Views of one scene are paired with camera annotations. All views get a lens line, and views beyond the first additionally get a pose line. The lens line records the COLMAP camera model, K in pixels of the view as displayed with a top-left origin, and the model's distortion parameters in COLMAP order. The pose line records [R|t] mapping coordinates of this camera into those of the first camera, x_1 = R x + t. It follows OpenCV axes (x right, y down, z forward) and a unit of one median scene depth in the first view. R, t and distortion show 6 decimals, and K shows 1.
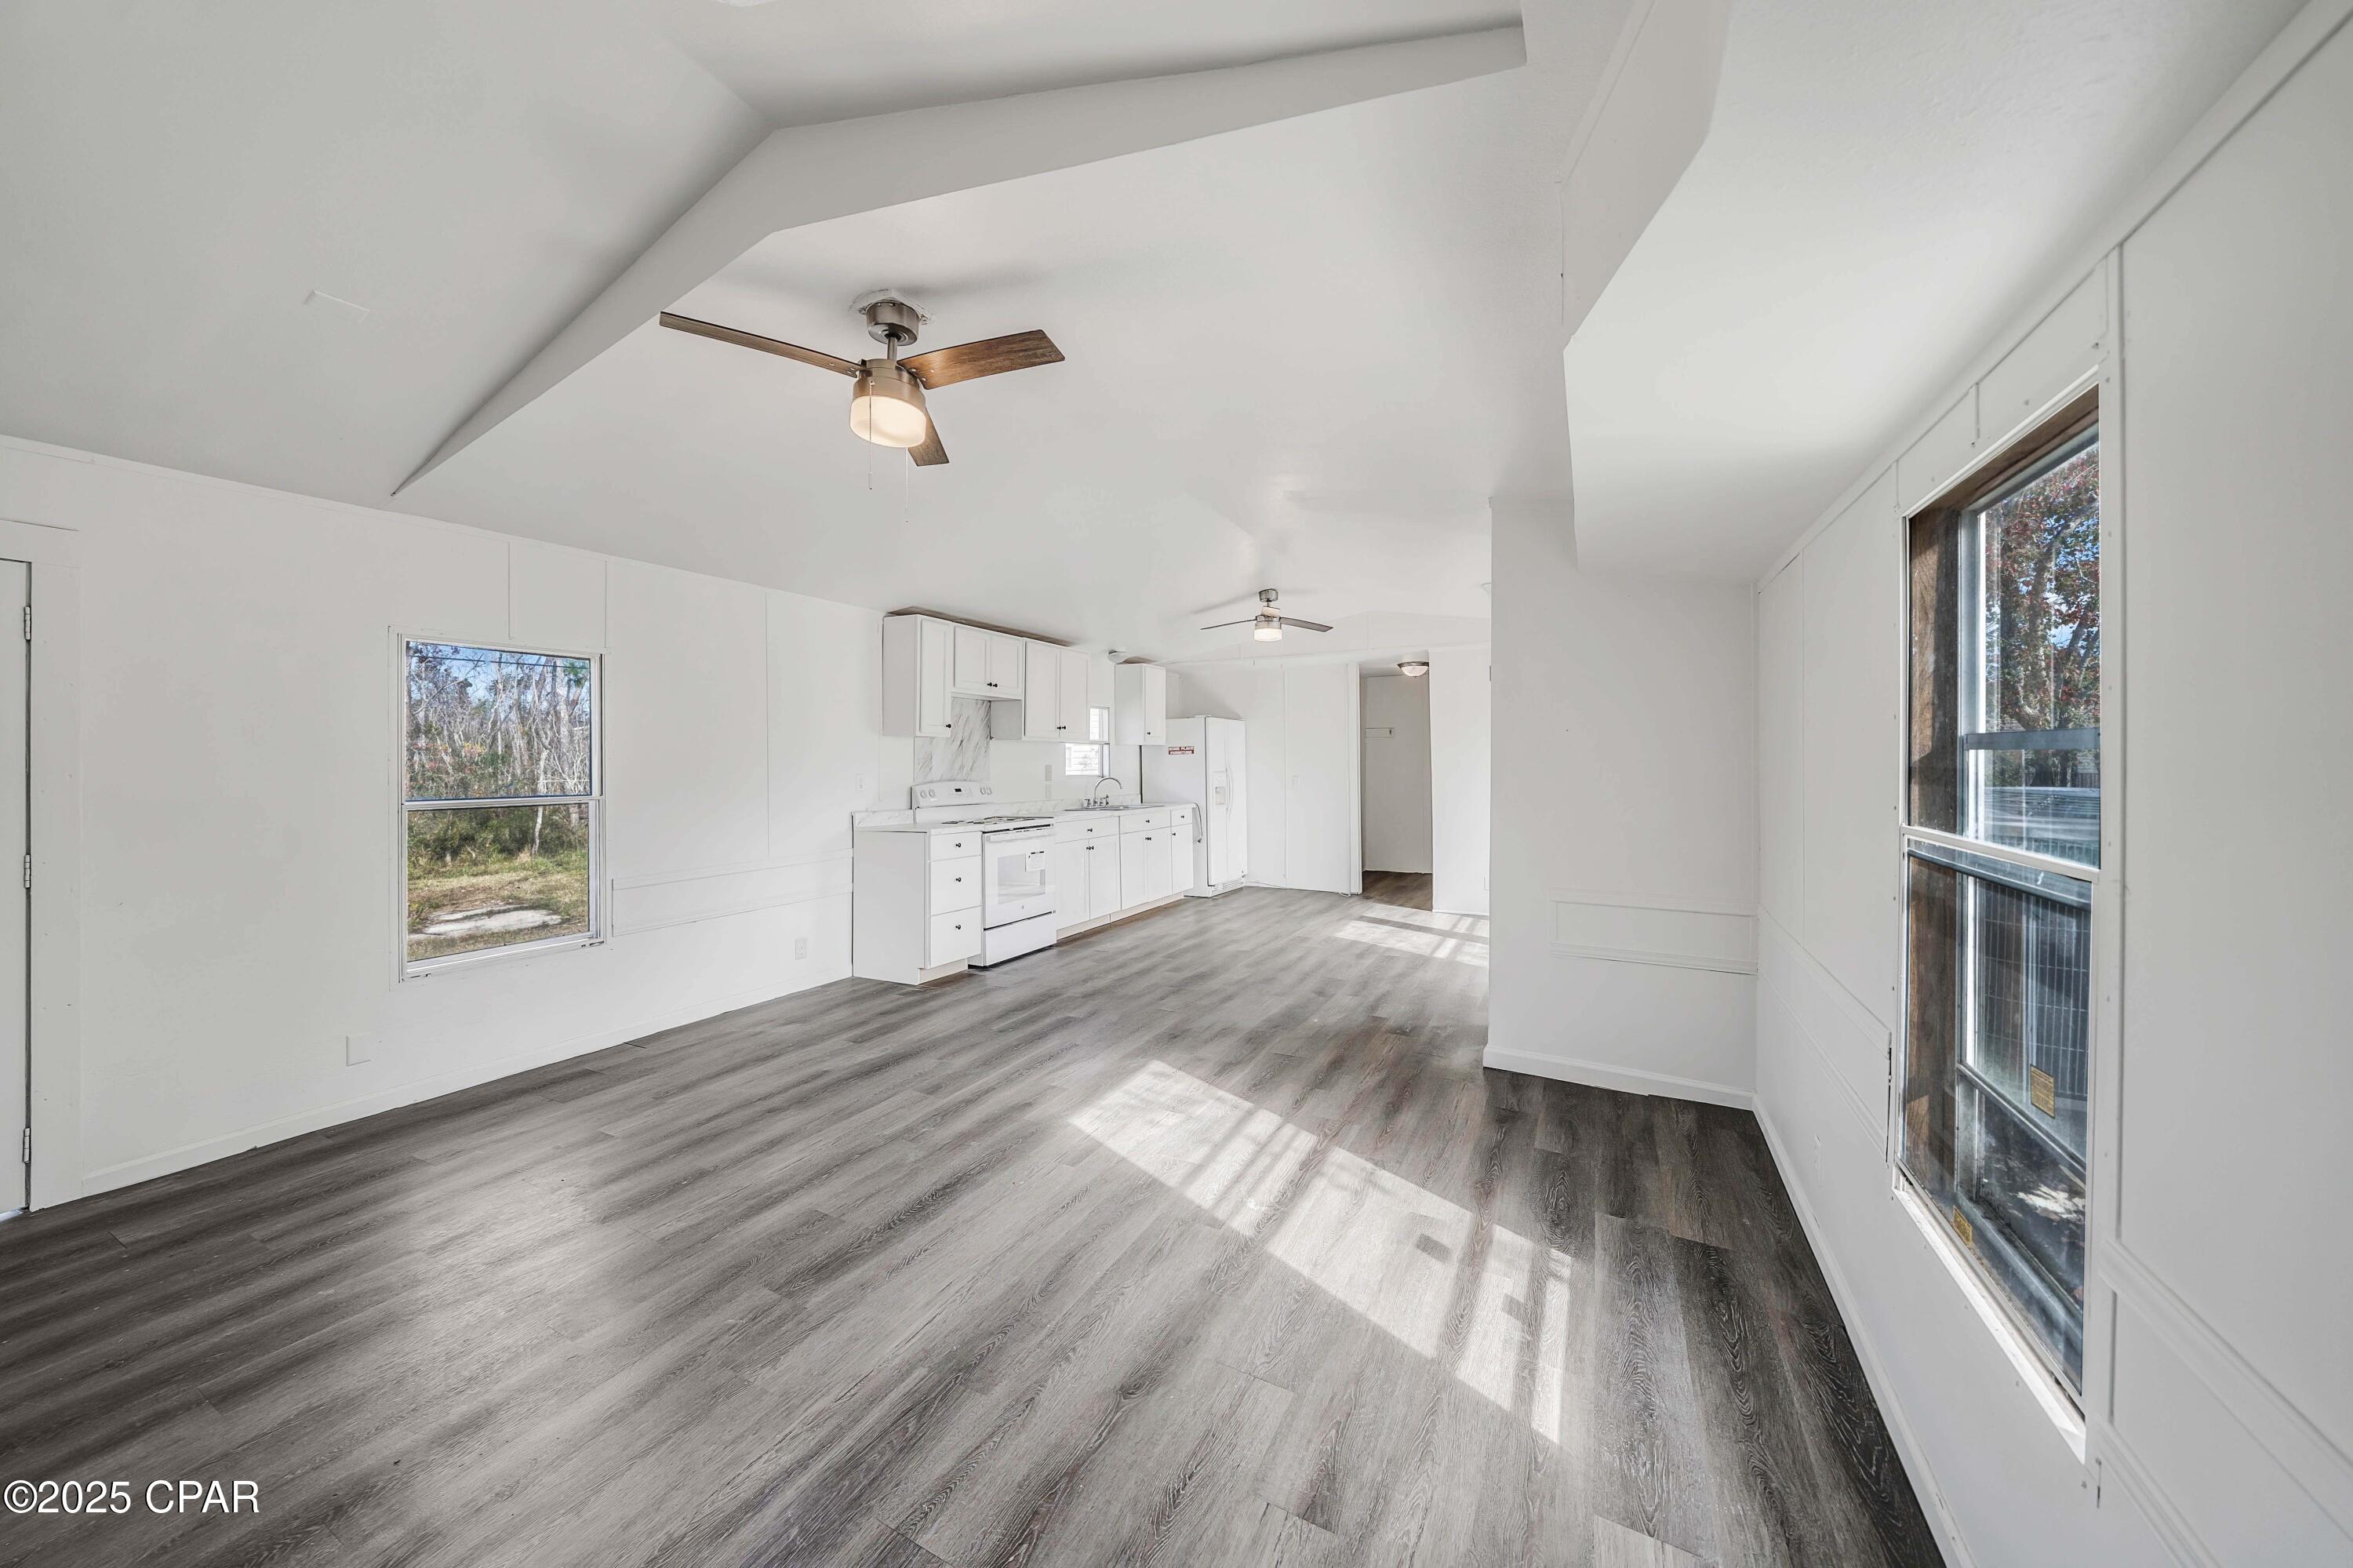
lens RADIAL K [[810.0, 0, 1134.2], [0, 810.0, 762.9], [0, 0, 1]] dist [-0.004971, 0.000028]
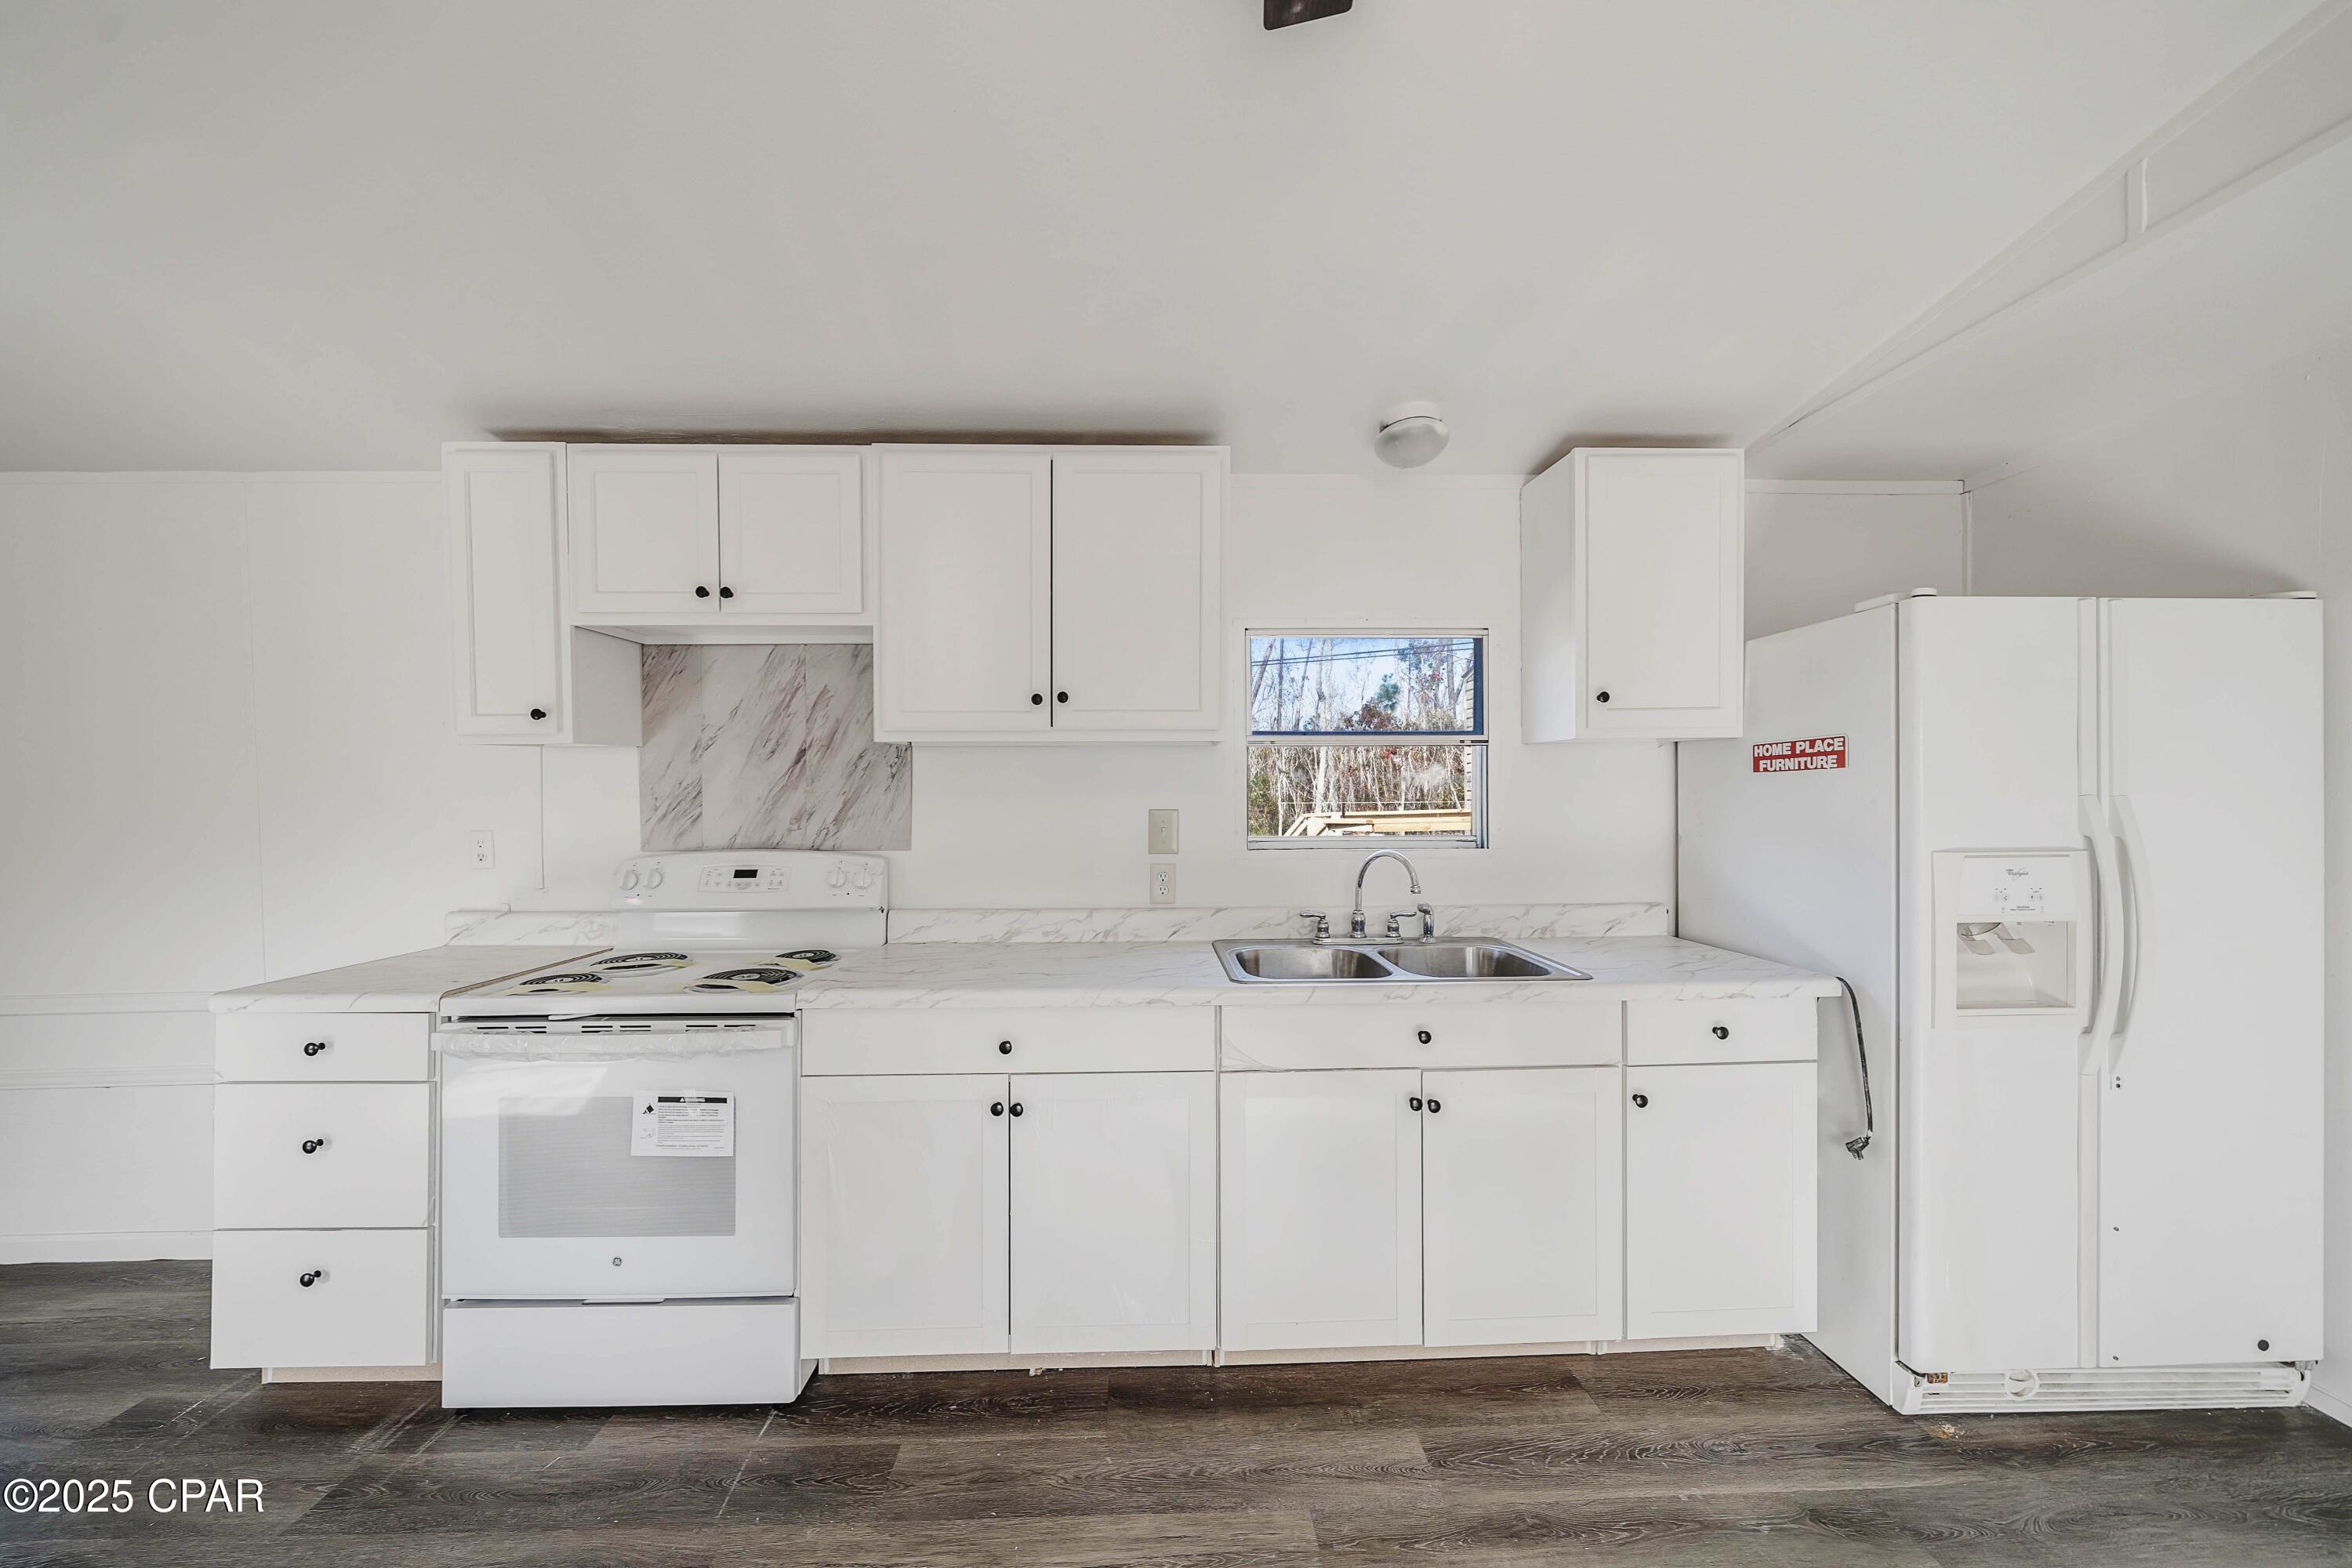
lens RADIAL K [[809.6, 0, 1175.0], [0, 809.6, 793.4], [0, 0, 1]] dist [-0.004971, 0.000028]
pose [[0.519687, 0.010035, -0.854298, 0.343522], [0.004949, 0.999879, 0.014756, -0.016618], [0.854343, -0.011897, 0.519574, 1.402278]]
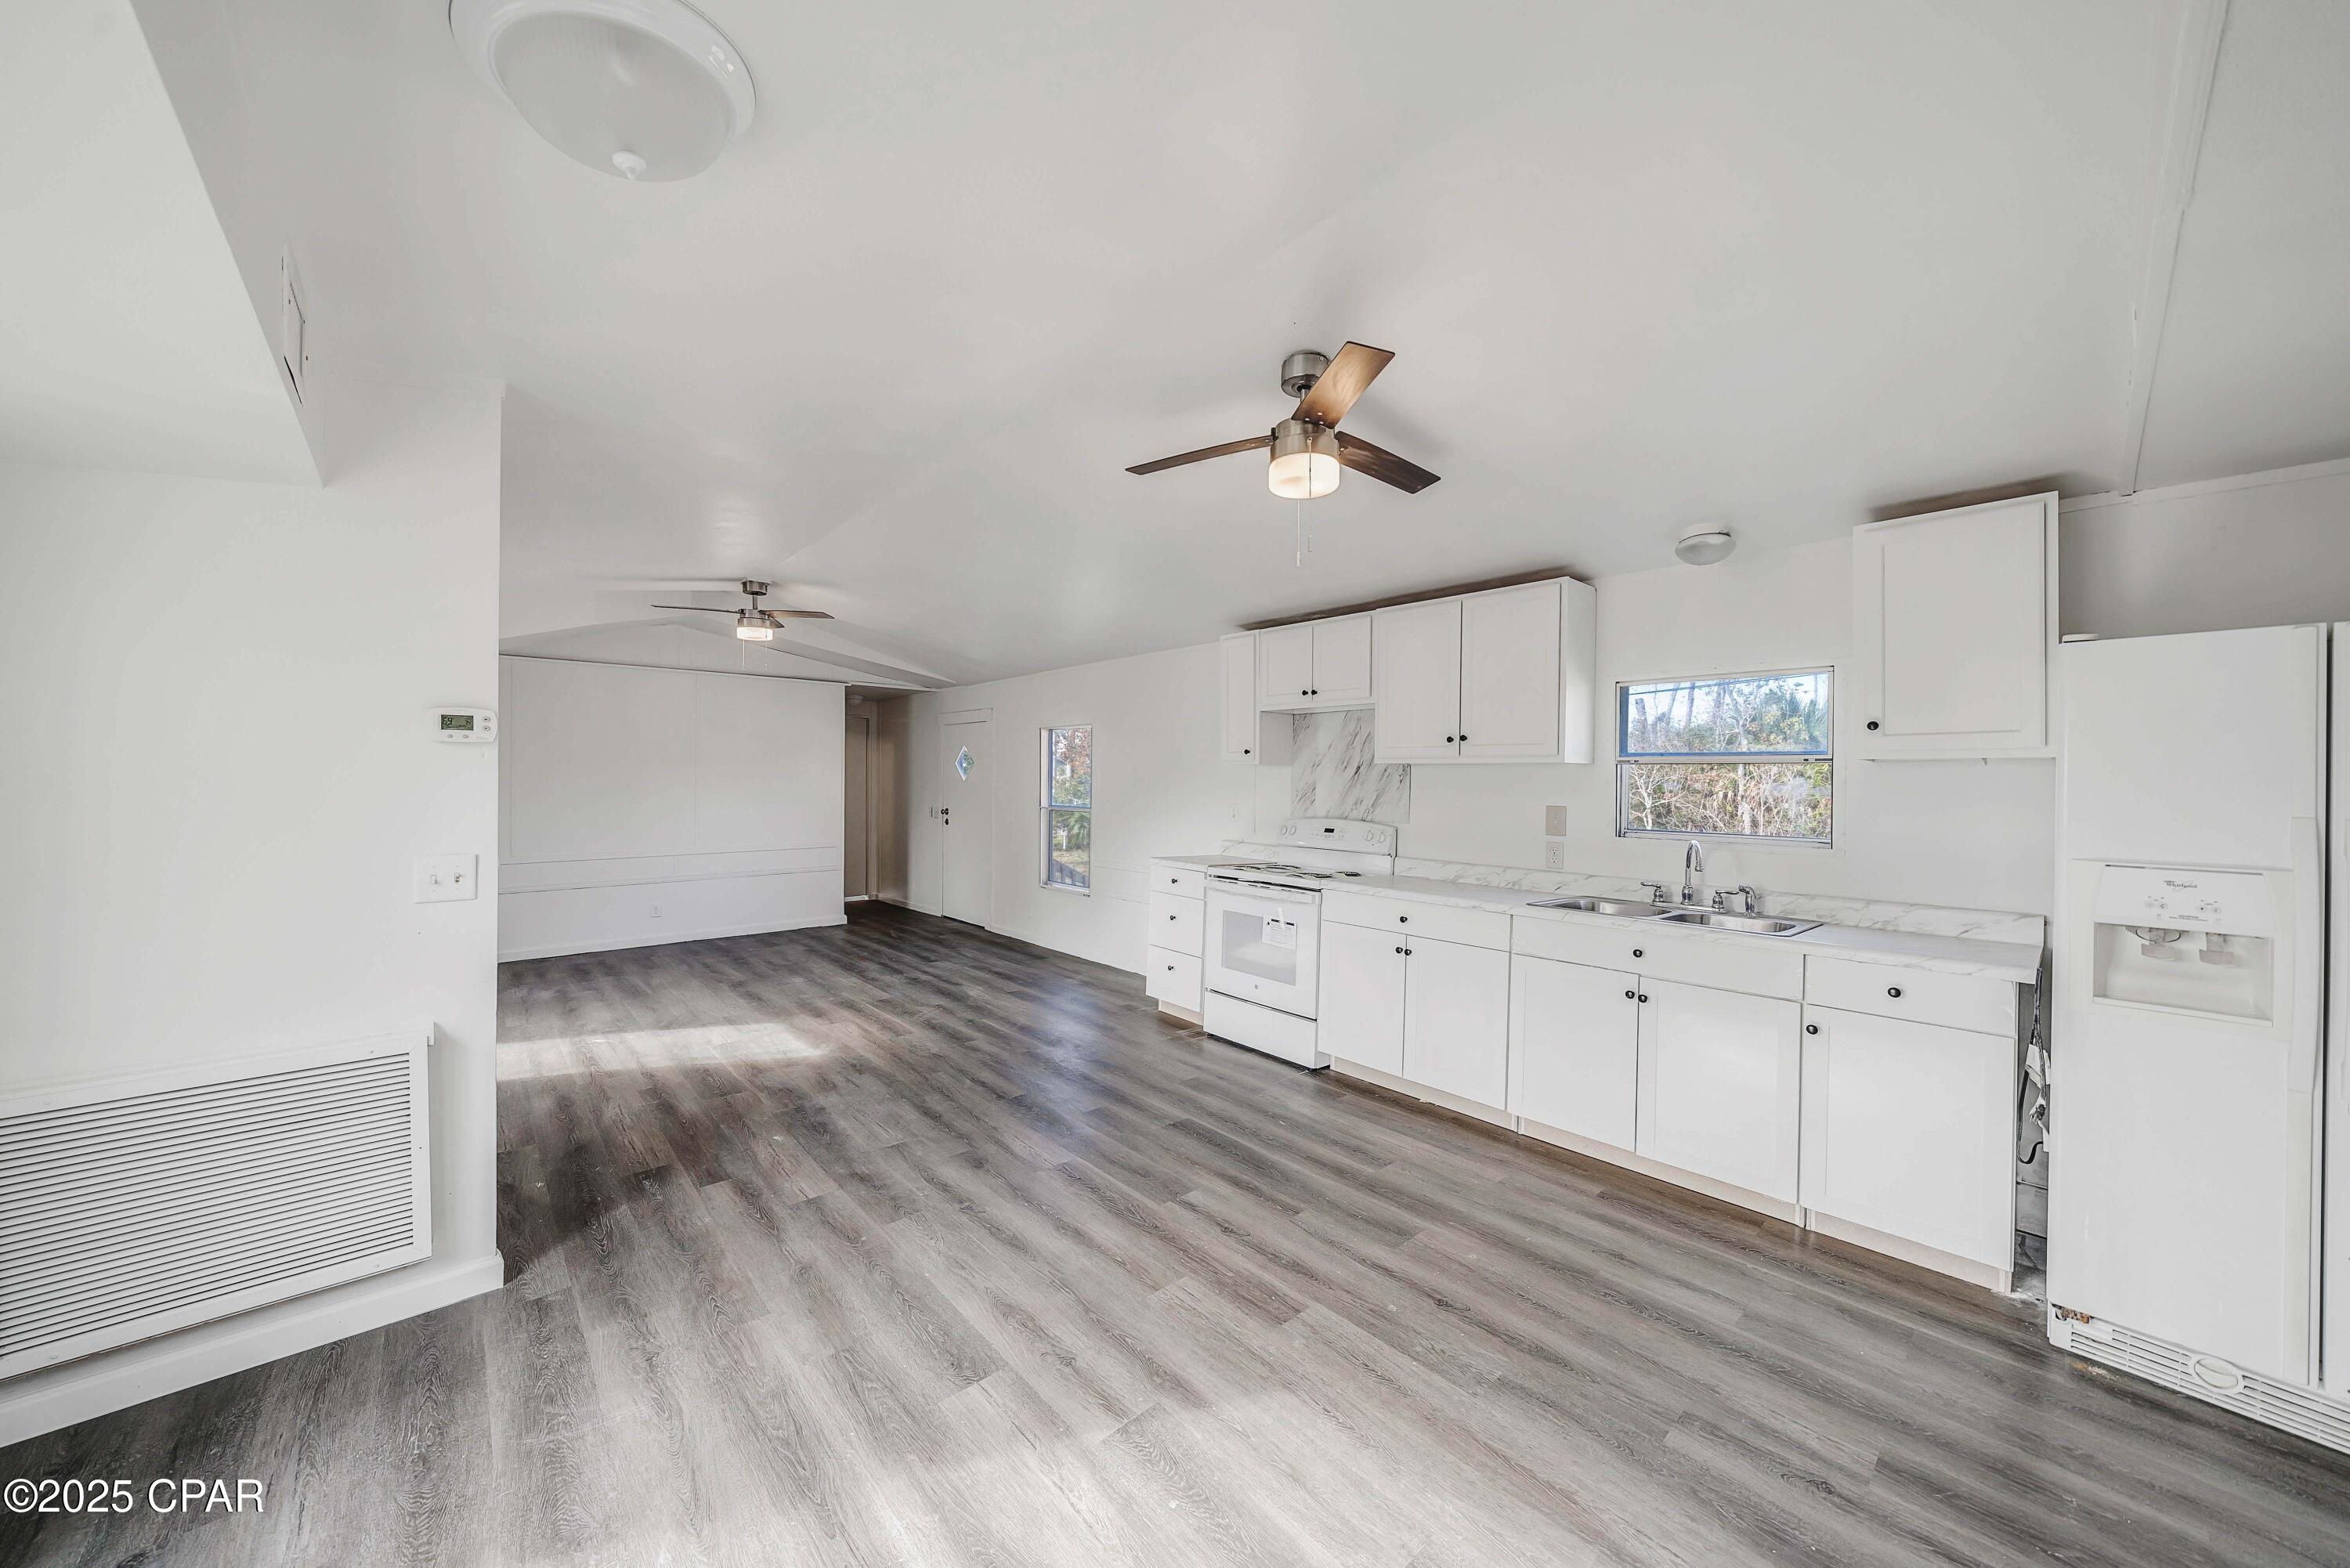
lens RADIAL K [[808.9, 0, 1176.6], [0, 808.9, 786.7], [0, 0, 1]] dist [-0.004971, 0.000028]
pose [[-0.309750, 0.002189, -0.950816, 0.823862], [-0.015007, 0.999862, 0.007191, -0.017972], [0.950700, 0.016497, -0.309674, 1.585523]]
